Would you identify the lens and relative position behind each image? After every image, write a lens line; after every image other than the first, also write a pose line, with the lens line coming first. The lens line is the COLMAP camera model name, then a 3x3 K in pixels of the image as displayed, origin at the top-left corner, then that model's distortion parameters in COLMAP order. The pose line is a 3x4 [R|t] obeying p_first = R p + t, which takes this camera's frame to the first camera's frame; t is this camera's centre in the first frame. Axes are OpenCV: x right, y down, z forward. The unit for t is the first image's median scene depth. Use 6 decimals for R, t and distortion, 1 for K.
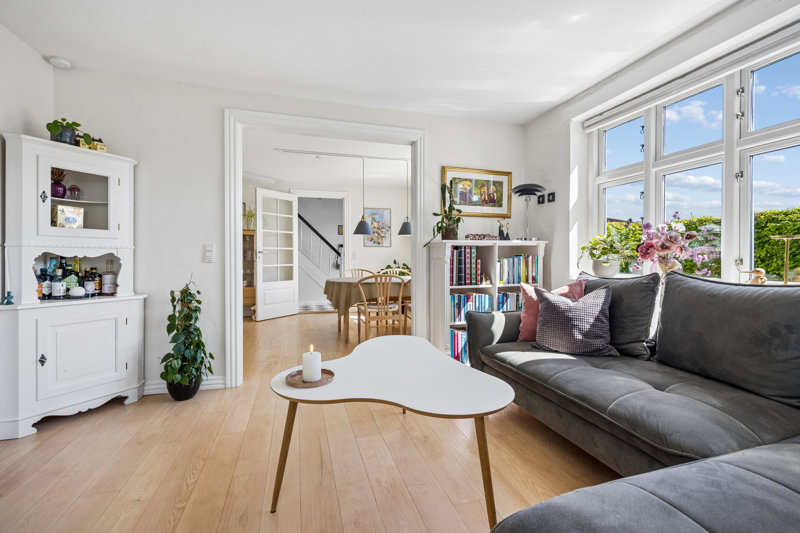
lens RADIAL K [[357.1, 0, 404.2], [0, 357.1, 258.6], [0, 0, 1]] dist [0.003220, 0.000371]
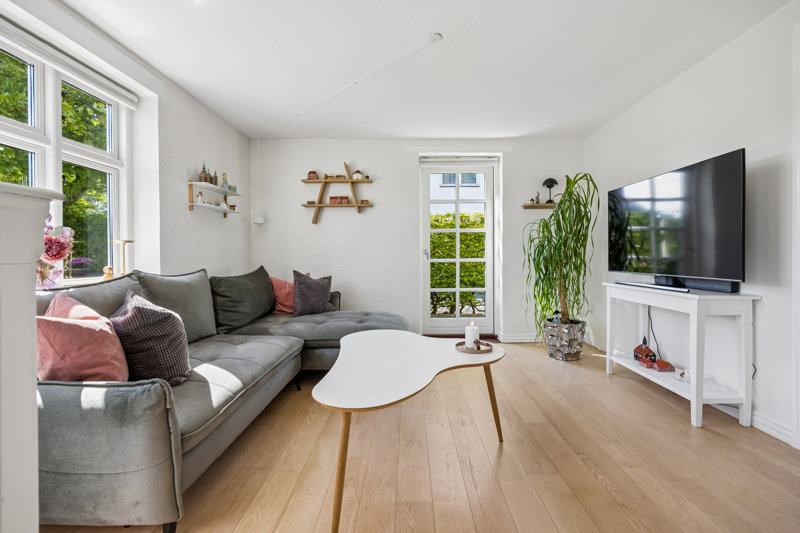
lens RADIAL K [[357.1, 0, 404.2], [0, 357.1, 258.6], [0, 0, 1]] dist [0.003220, 0.000371]
pose [[-0.955132, 0.010264, 0.296004, -0.358216], [0.015526, 0.999760, 0.015431, -0.009337], [-0.295775, 0.019334, -0.955062, 2.018466]]
